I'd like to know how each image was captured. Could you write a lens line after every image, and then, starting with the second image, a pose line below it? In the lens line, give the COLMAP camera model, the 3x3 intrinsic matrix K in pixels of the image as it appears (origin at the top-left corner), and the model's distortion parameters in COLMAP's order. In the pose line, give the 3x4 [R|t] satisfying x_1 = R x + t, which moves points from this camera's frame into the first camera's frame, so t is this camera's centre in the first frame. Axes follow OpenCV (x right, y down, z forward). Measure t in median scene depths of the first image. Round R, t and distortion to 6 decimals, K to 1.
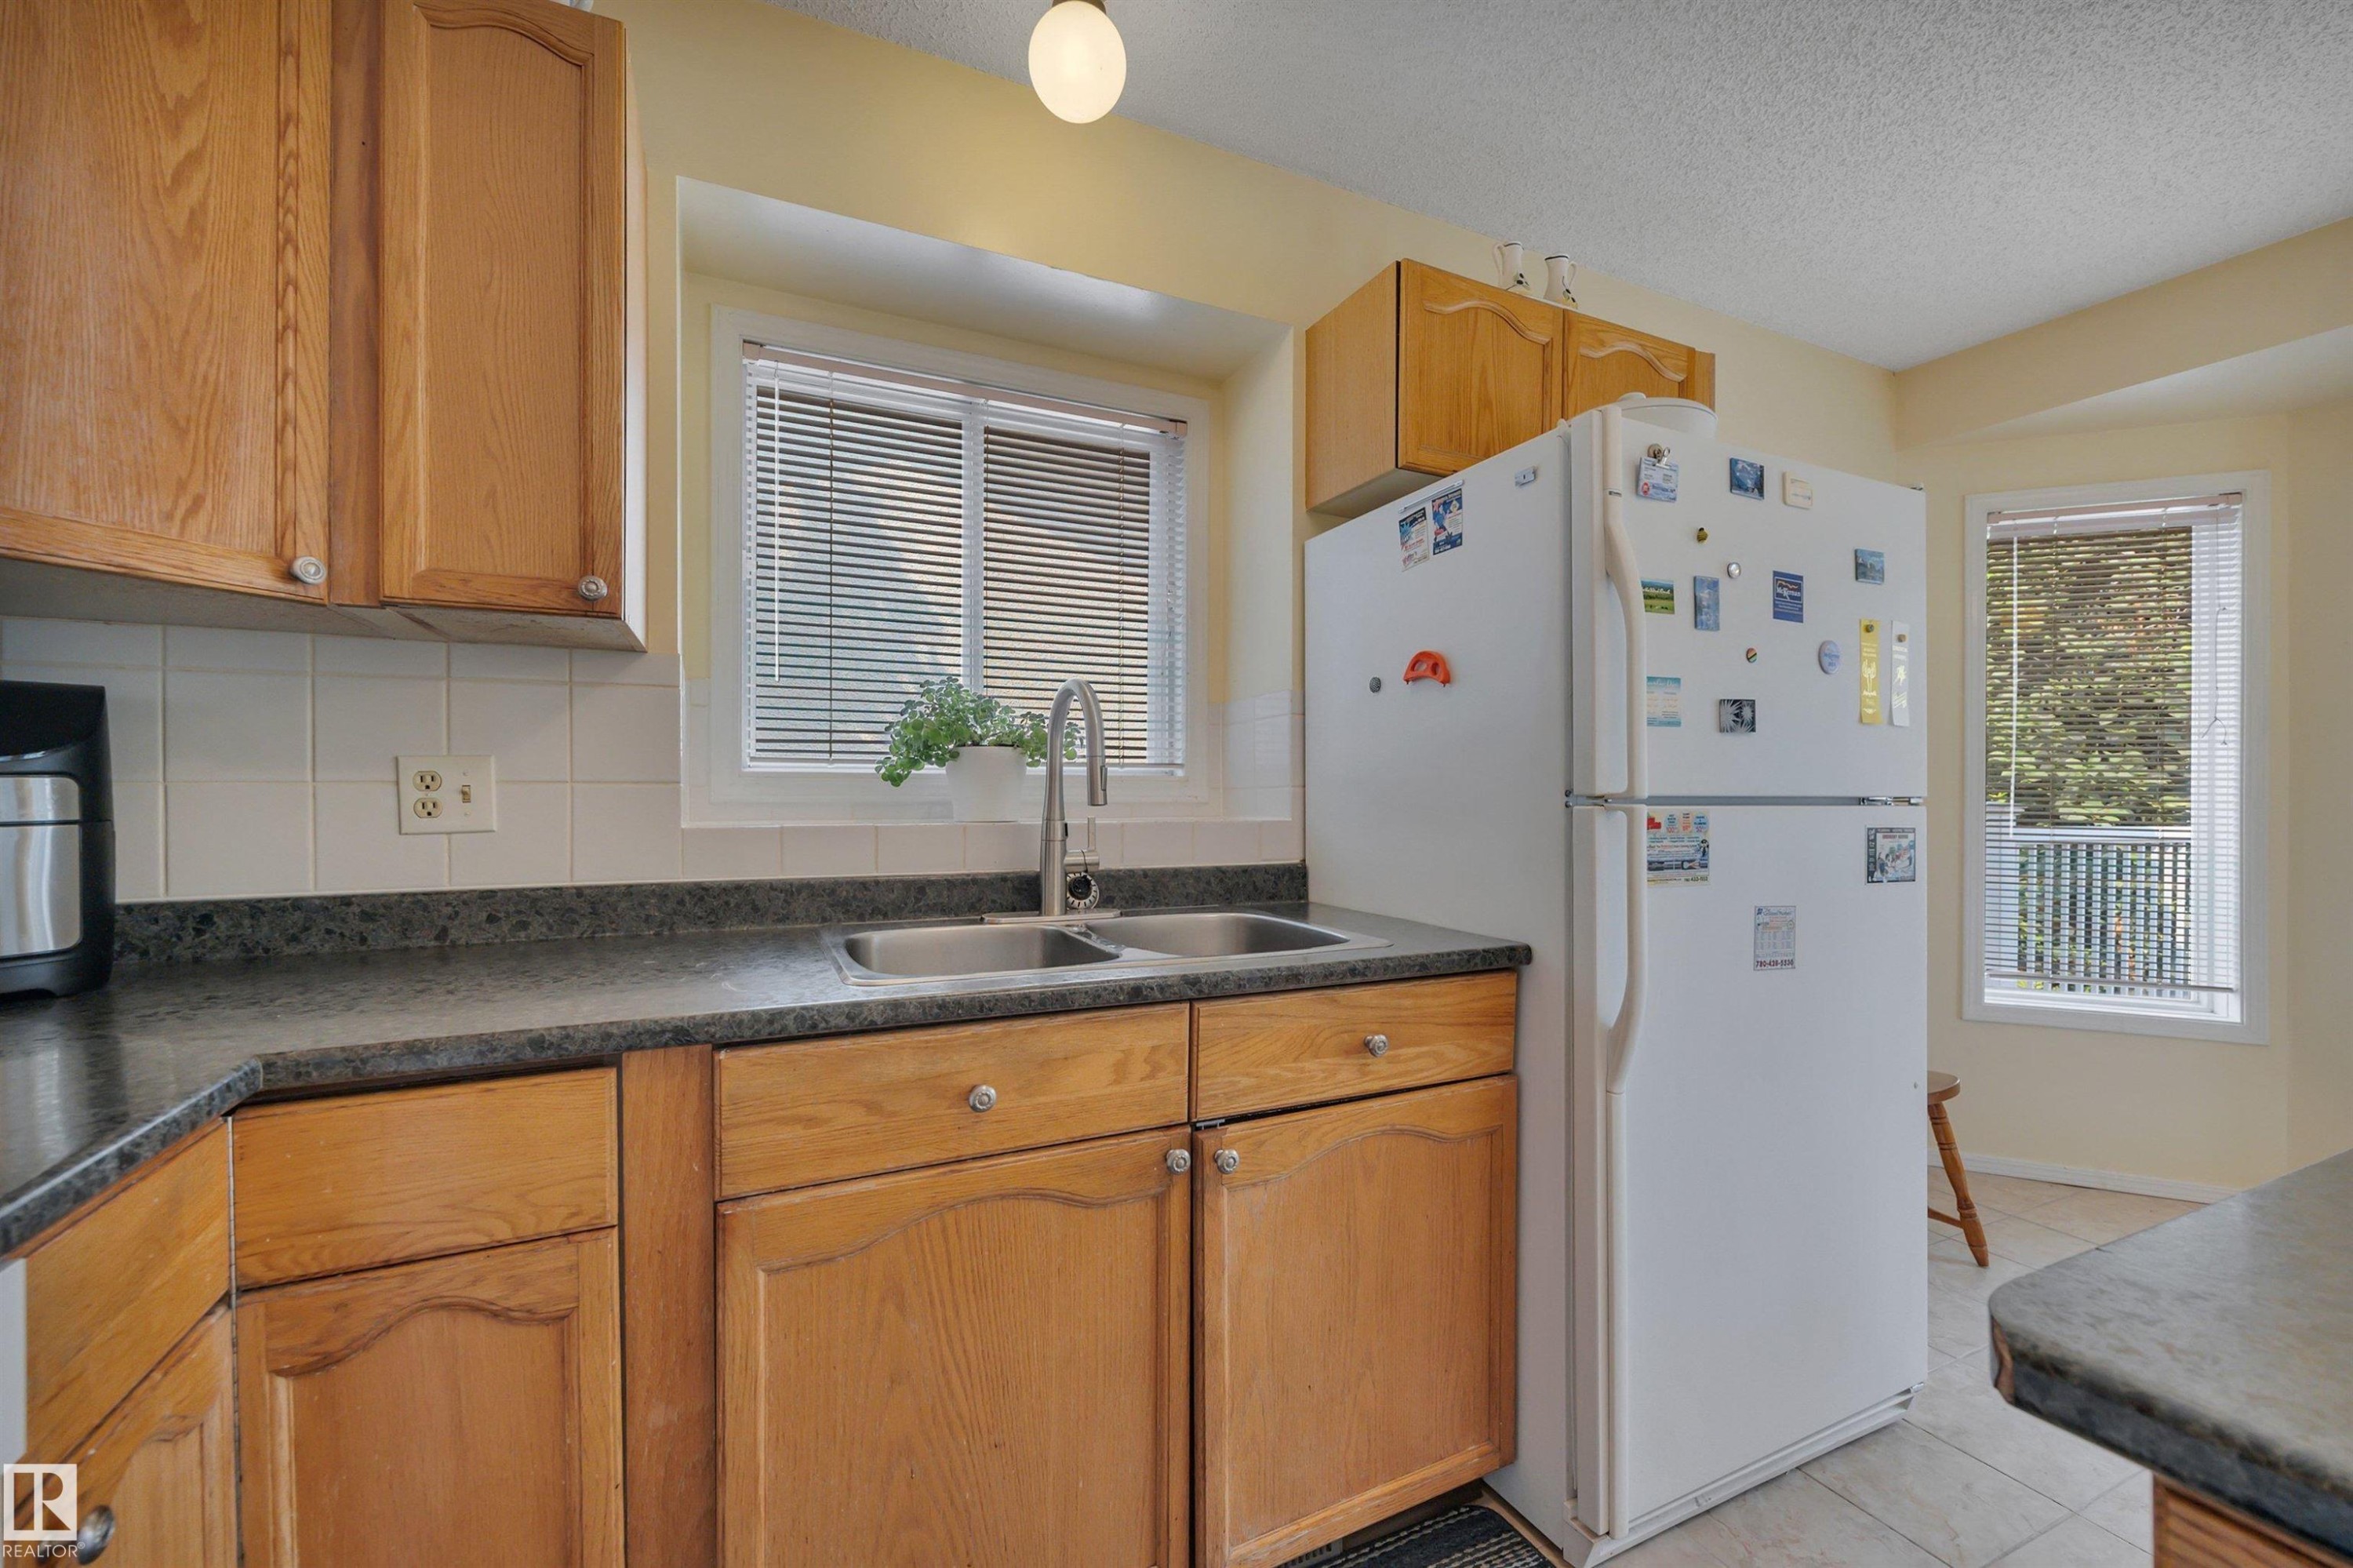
lens RADIAL K [[952.8, 0, 1181.4], [0, 952.8, 797.9], [0, 0, 1]] dist [-0.000027, 0.000049]
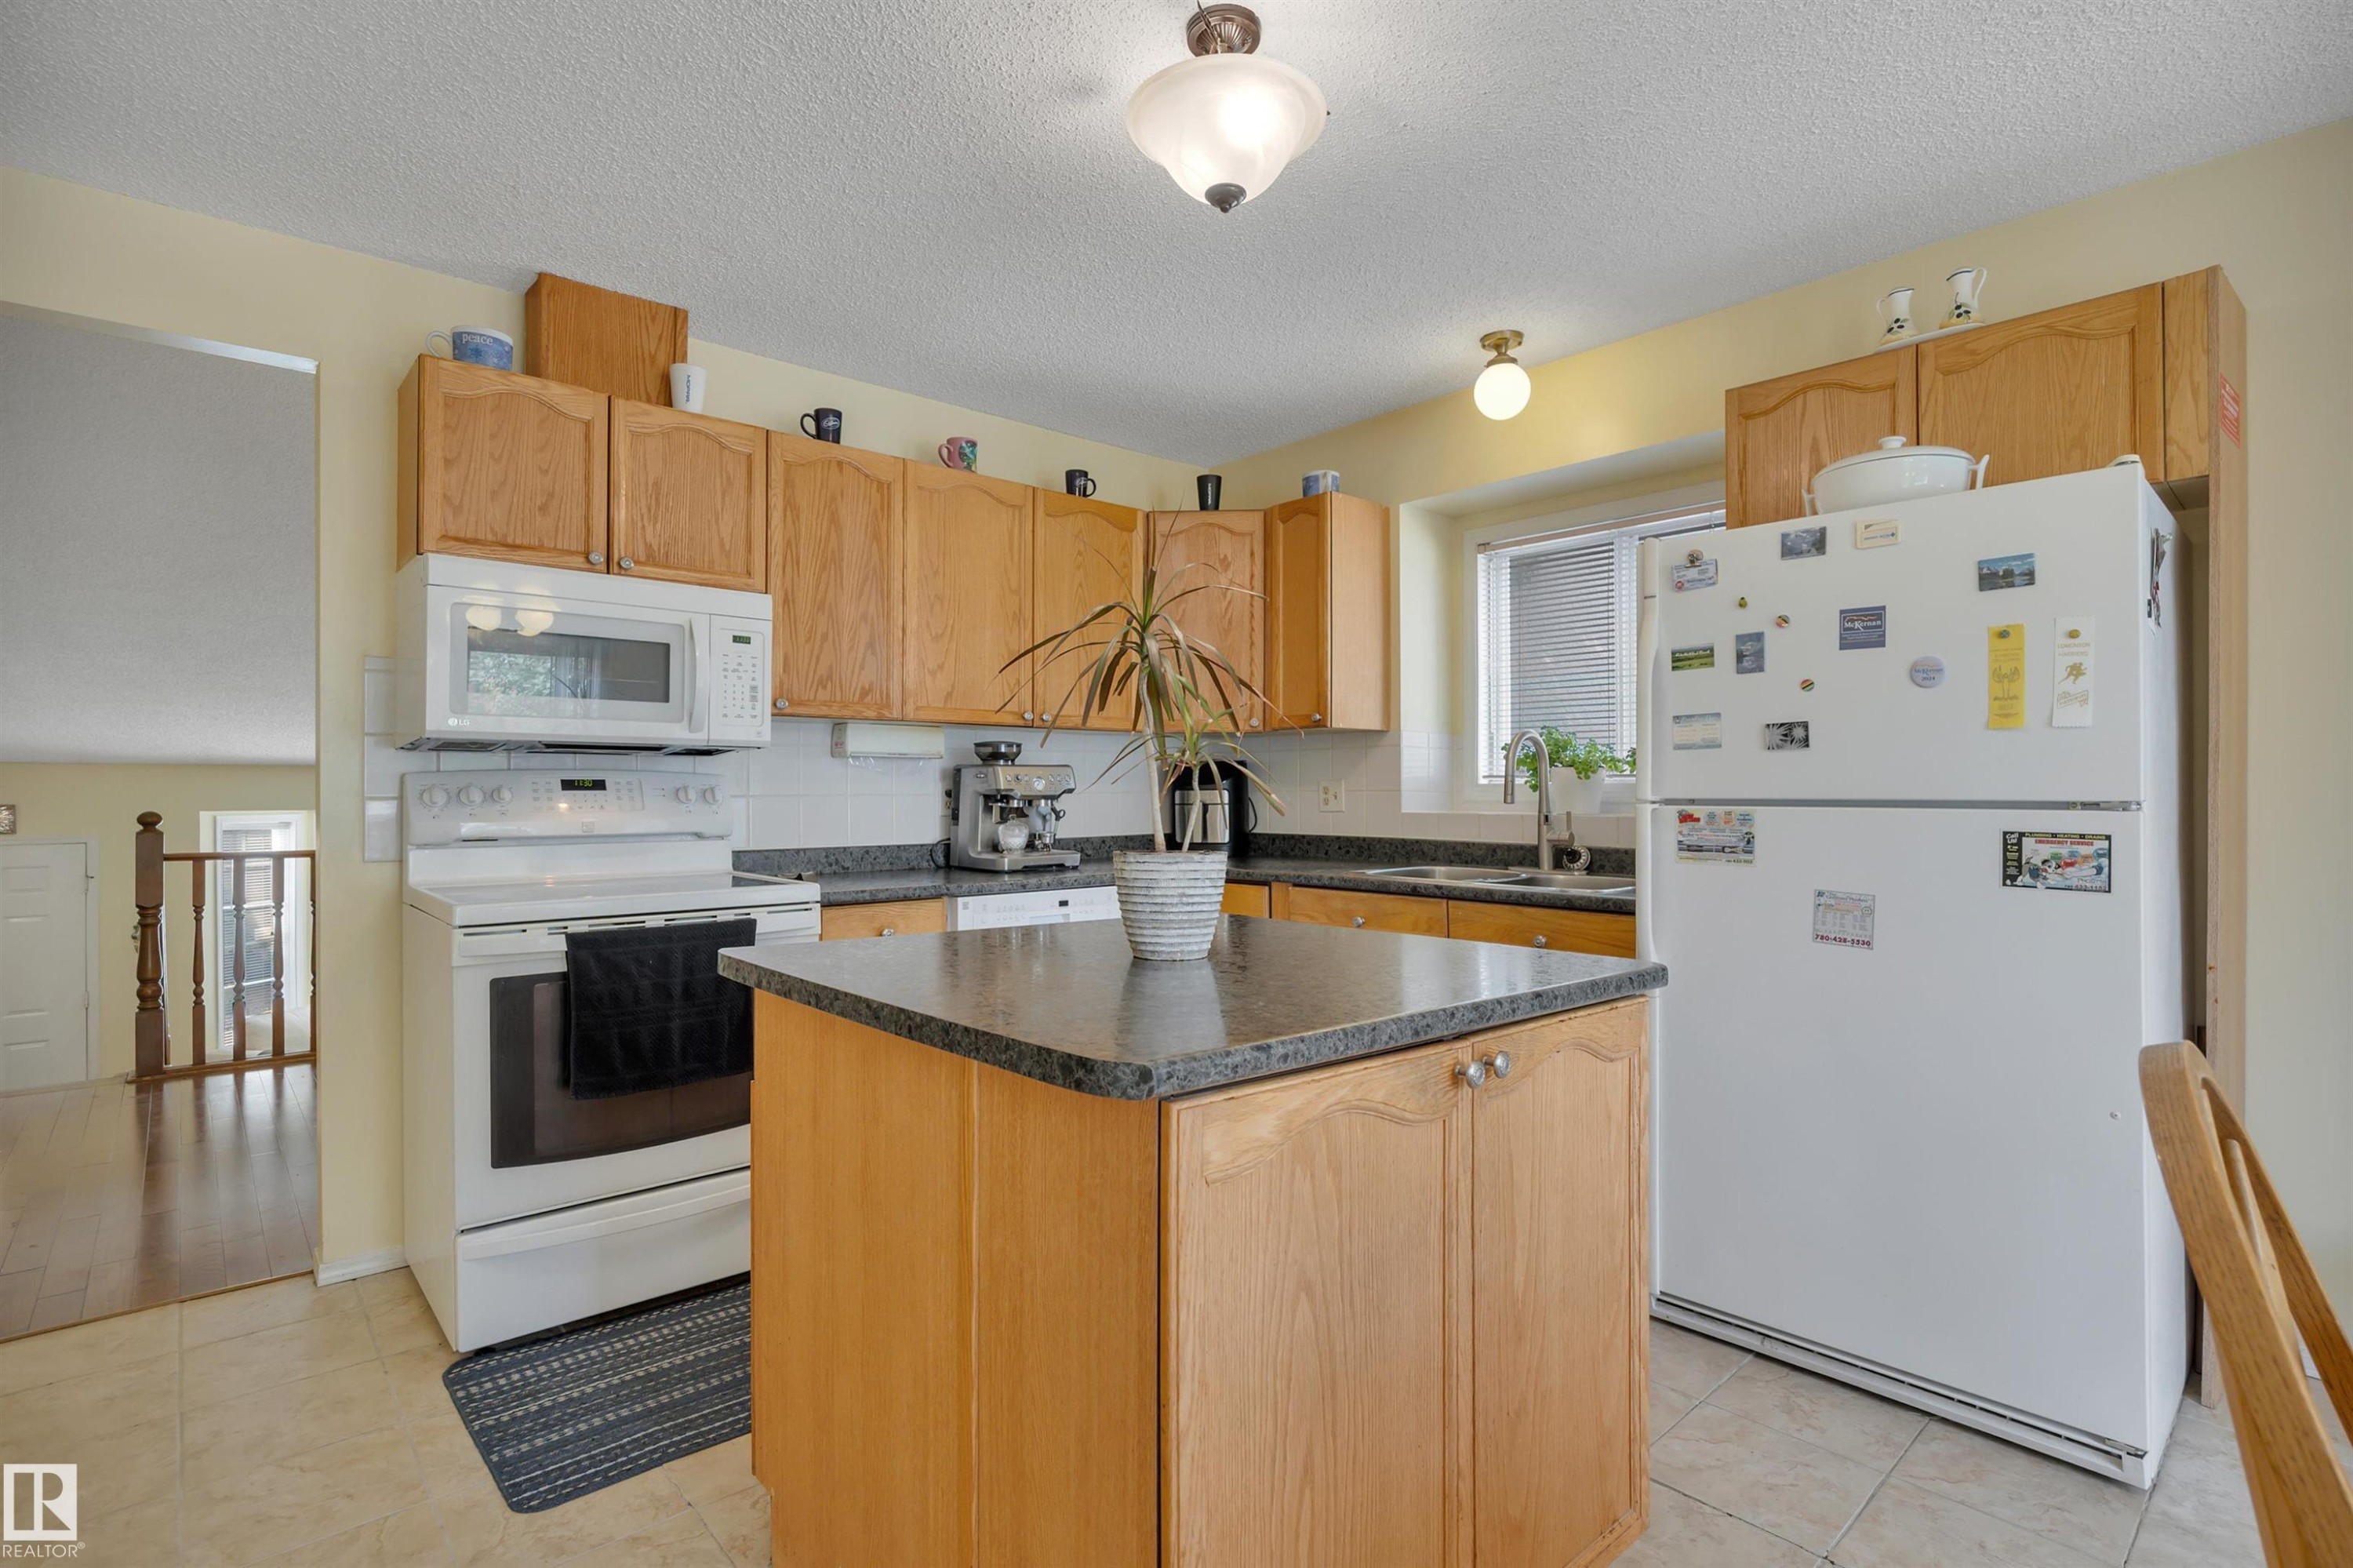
lens RADIAL K [[1103.6, 0, 1176.5], [0, 1103.6, 784.0], [0, 0, 1]] dist [-0.005717, -0.000359]
pose [[0.293404, -0.008461, -0.955951, 1.864726], [-0.005716, 0.999927, -0.010605, -0.002078], [0.955972, 0.008576, 0.293334, -0.215966]]
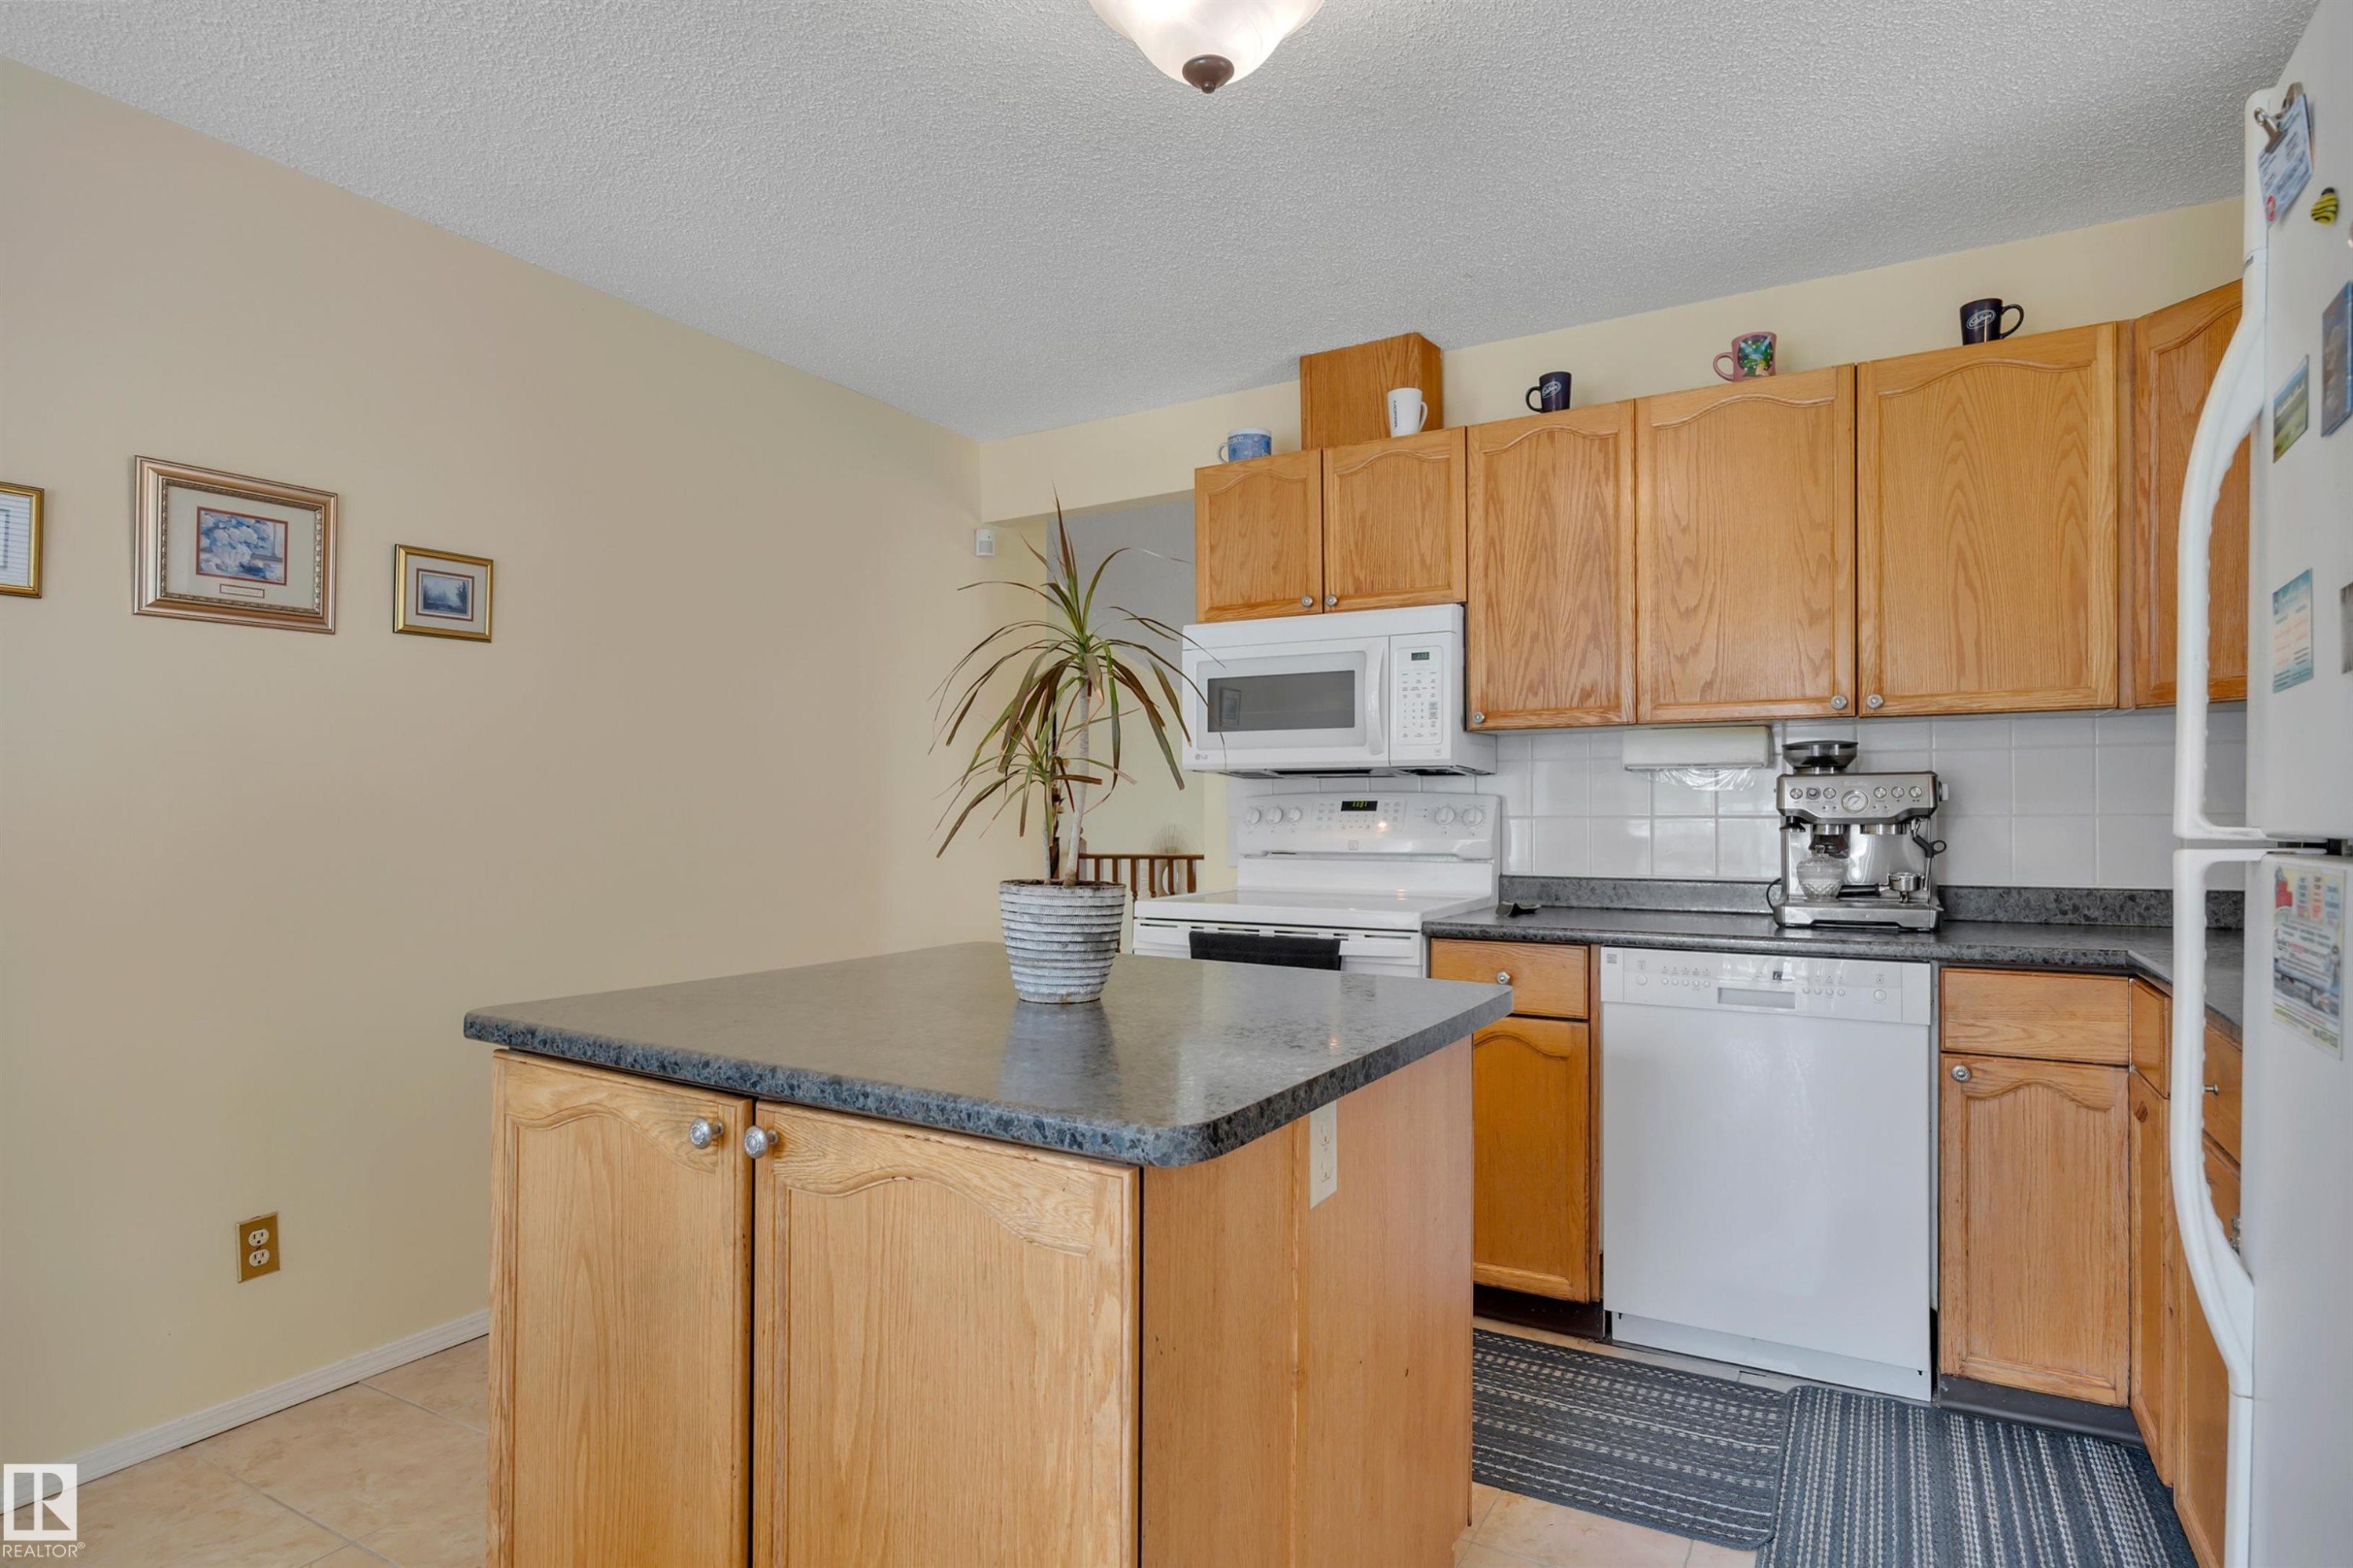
lens RADIAL K [[1261.1, 0, 1185.2], [0, 1261.1, 792.6], [0, 0, 1]] dist [-0.001138, -0.000145]
pose [[-0.816179, -0.007926, -0.577745, 1.335378], [-0.004007, 0.999960, -0.008058, -0.020993], [0.577786, -0.004262, -0.816177, 1.212489]]
